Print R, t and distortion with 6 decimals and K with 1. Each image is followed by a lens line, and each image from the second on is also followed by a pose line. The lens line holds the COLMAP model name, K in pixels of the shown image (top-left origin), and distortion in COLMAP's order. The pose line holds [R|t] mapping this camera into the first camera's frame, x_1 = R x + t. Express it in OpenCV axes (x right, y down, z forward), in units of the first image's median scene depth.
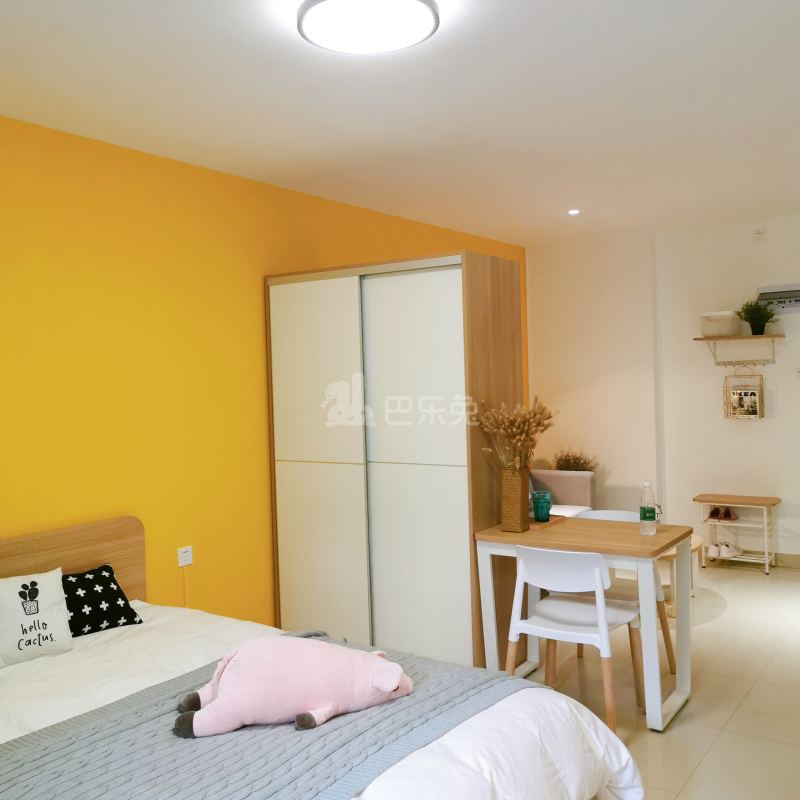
lens RADIAL K [[822.9, 0, 400.0], [0, 822.9, 400.0], [0, 0, 1]] dist [0.044035, 0.012039]
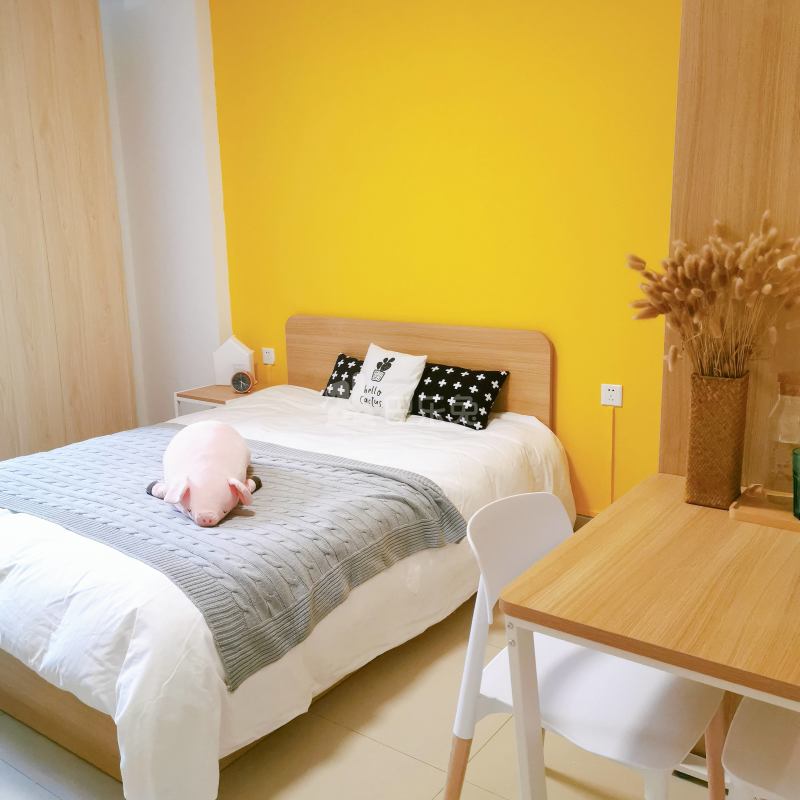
lens RADIAL K [[822.9, 0, 400.0], [0, 822.9, 400.0], [0, 0, 1]] dist [0.044035, 0.012039]
pose [[0.004384, 0.249502, -0.968364, 0.716427], [-0.011000, 0.968327, 0.249443, -0.022174], [0.999930, 0.009559, 0.006990, 0.967161]]
